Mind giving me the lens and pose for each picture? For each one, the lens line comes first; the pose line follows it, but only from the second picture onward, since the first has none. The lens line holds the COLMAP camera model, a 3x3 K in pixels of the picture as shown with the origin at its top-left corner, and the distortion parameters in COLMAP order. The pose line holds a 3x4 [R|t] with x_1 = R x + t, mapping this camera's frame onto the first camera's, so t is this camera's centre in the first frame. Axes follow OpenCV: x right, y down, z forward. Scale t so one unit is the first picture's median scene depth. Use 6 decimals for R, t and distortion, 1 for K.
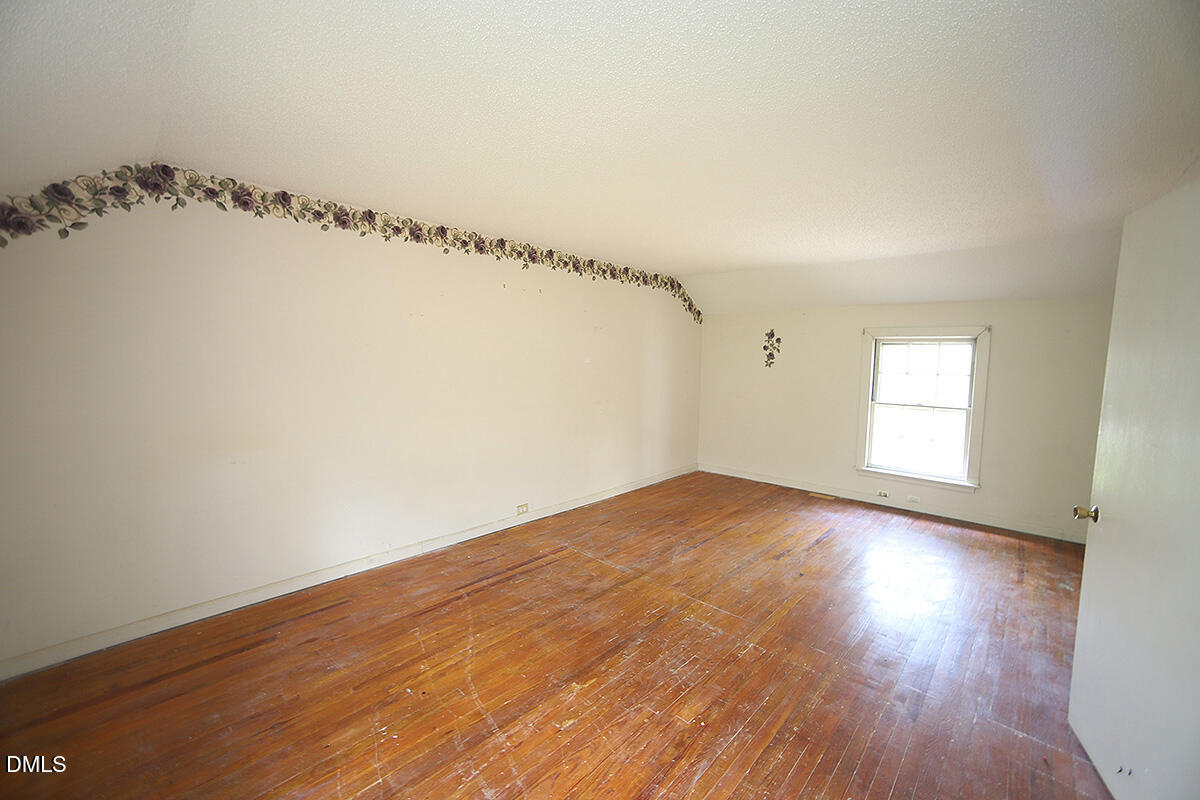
lens RADIAL K [[481.4, 0, 598.1], [0, 481.4, 401.6], [0, 0, 1]] dist [-0.033428, 0.004350]
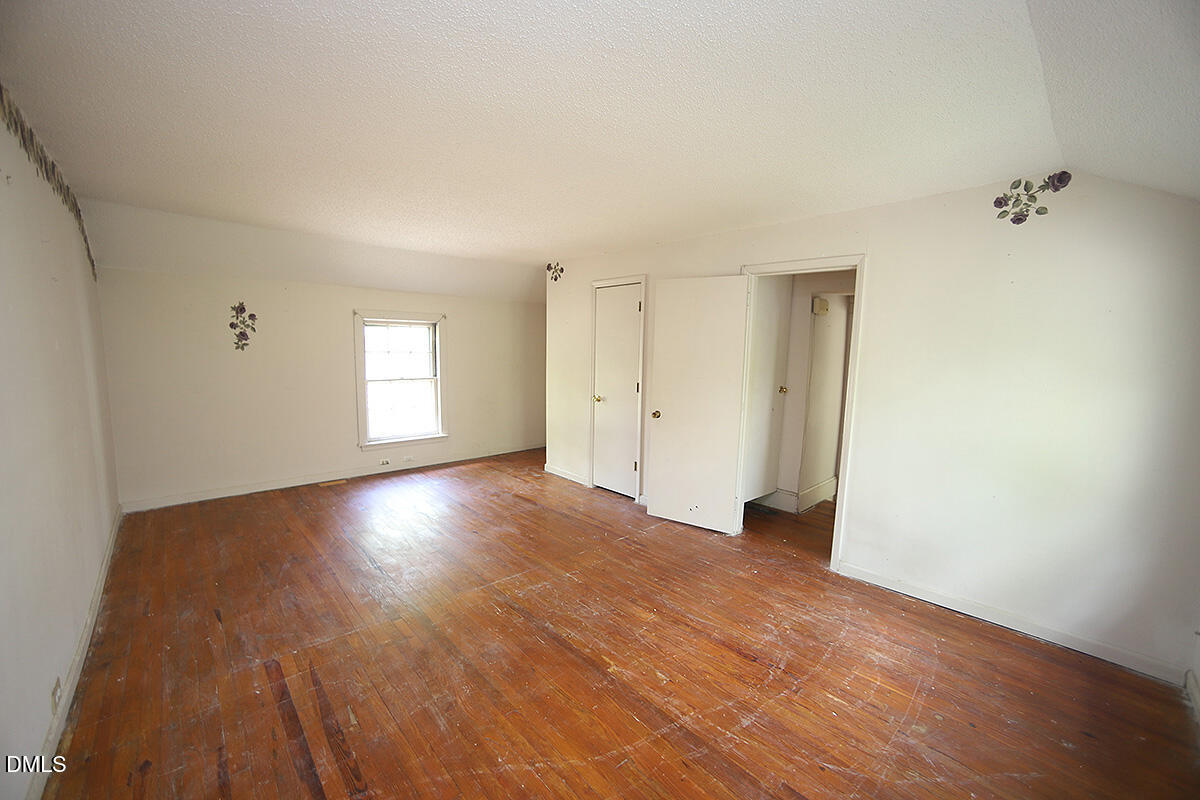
lens RADIAL K [[481.4, 0, 595.1], [0, 481.4, 400.0], [0, 0, 1]] dist [-0.033428, 0.004350]
pose [[0.075379, -0.127475, 0.988973, -0.649080], [0.076764, 0.989594, 0.121704, -0.067495], [-0.994196, 0.066743, 0.084380, 0.598365]]
